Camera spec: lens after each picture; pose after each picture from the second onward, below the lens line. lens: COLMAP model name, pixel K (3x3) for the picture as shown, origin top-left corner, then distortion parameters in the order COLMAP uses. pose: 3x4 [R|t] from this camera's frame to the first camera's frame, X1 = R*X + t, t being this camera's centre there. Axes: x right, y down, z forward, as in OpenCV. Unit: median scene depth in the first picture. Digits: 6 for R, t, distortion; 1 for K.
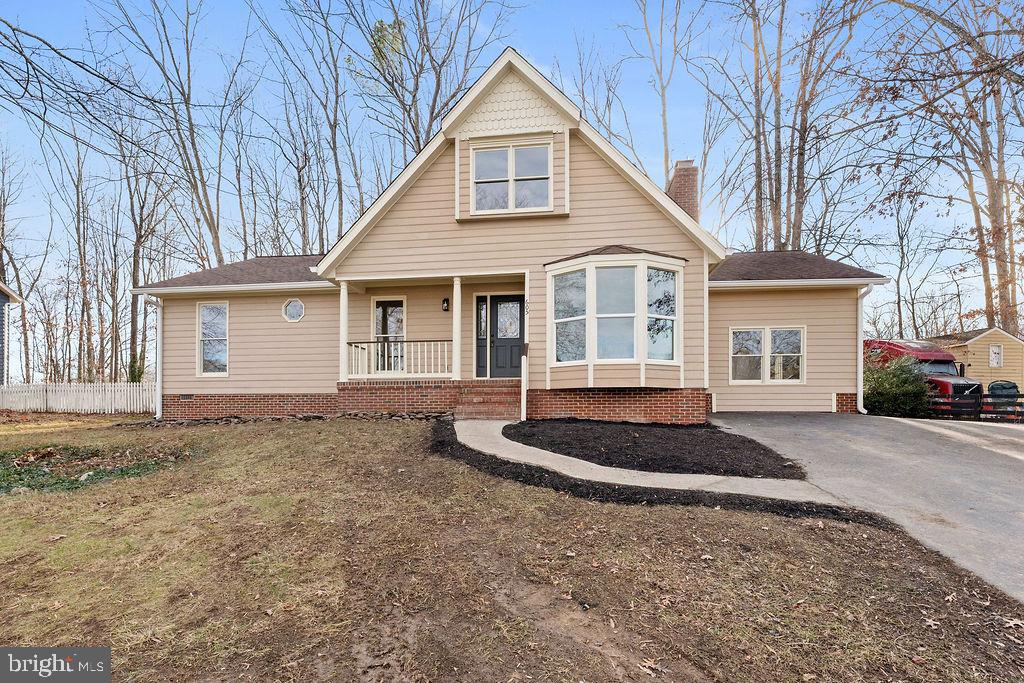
lens RADIAL K [[408.3, 0, 513.7], [0, 408.3, 322.6], [0, 0, 1]] dist [-0.000073, -0.000412]
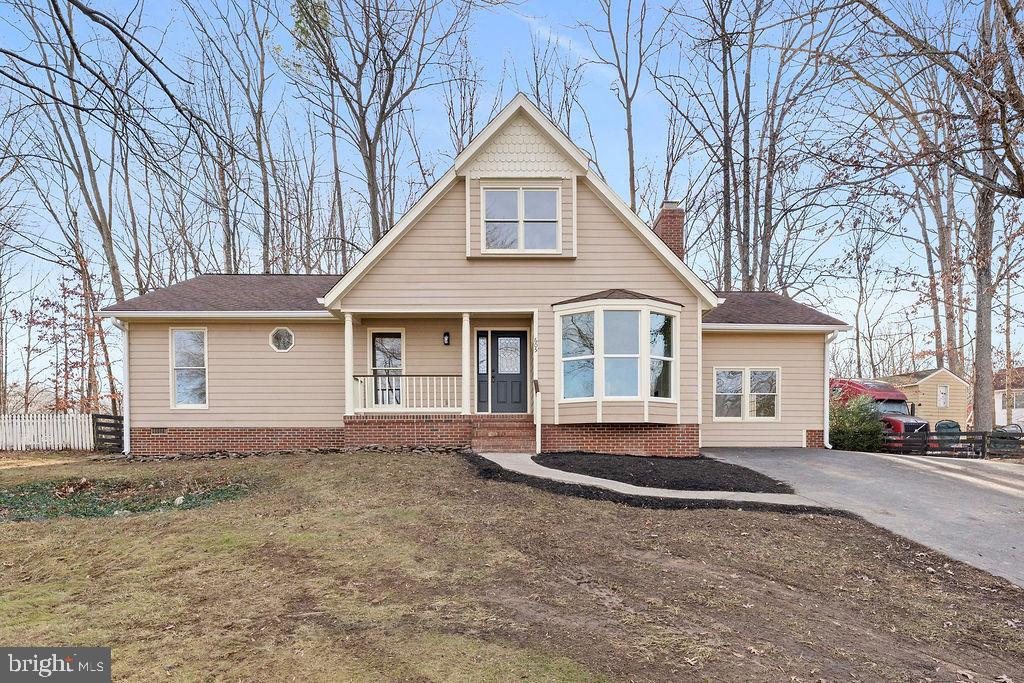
lens RADIAL K [[464.7, 0, 512.0], [0, 464.7, 341.5], [0, 0, 1]] dist [-0.000671, 0.000336]
pose [[0.992827, 0.027330, 0.116398, -0.158262], [-0.025153, 0.999481, -0.020136, -0.020410], [-0.116887, 0.017064, 0.992999, -0.162022]]
